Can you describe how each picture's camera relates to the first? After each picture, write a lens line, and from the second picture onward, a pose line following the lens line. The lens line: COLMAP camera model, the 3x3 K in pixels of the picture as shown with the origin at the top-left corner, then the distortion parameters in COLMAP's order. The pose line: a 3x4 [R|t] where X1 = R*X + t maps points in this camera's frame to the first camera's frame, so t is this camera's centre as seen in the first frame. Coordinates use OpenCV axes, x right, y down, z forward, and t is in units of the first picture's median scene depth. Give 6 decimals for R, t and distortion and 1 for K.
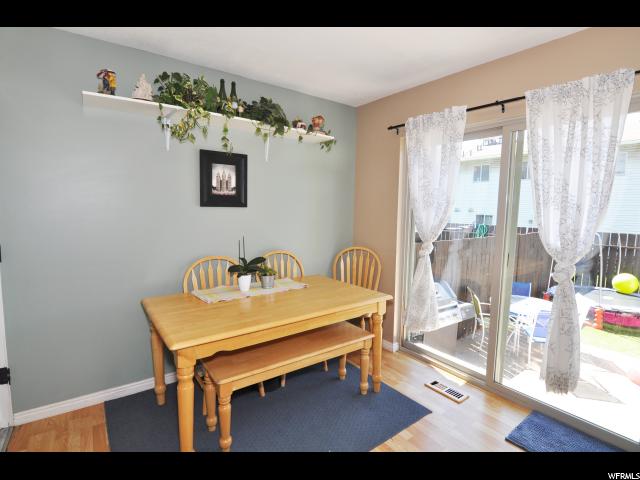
lens RADIAL K [[318.6, 0, 316.2], [0, 318.6, 235.6], [0, 0, 1]] dist [-0.021849, -0.002972]
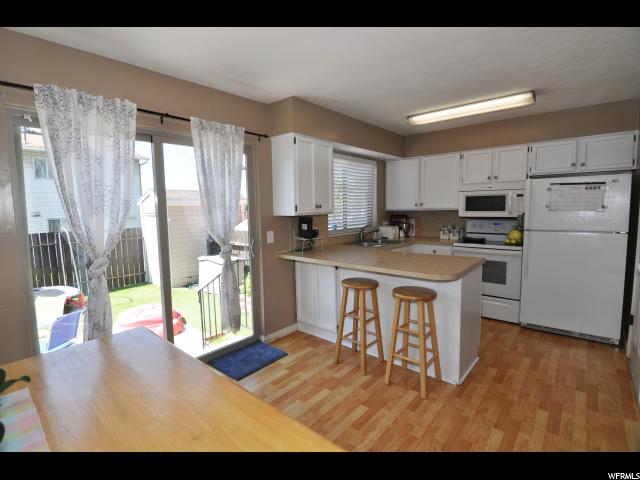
lens RADIAL K [[310.6, 0, 305.5], [0, 310.6, 239.0], [0, 0, 1]] dist [-0.020385, -0.006396]
pose [[-0.212952, -0.105200, 0.971383, -0.557196], [0.112041, 0.984999, 0.131237, -0.072659], [-0.970617, 0.136782, -0.197971, 0.718742]]
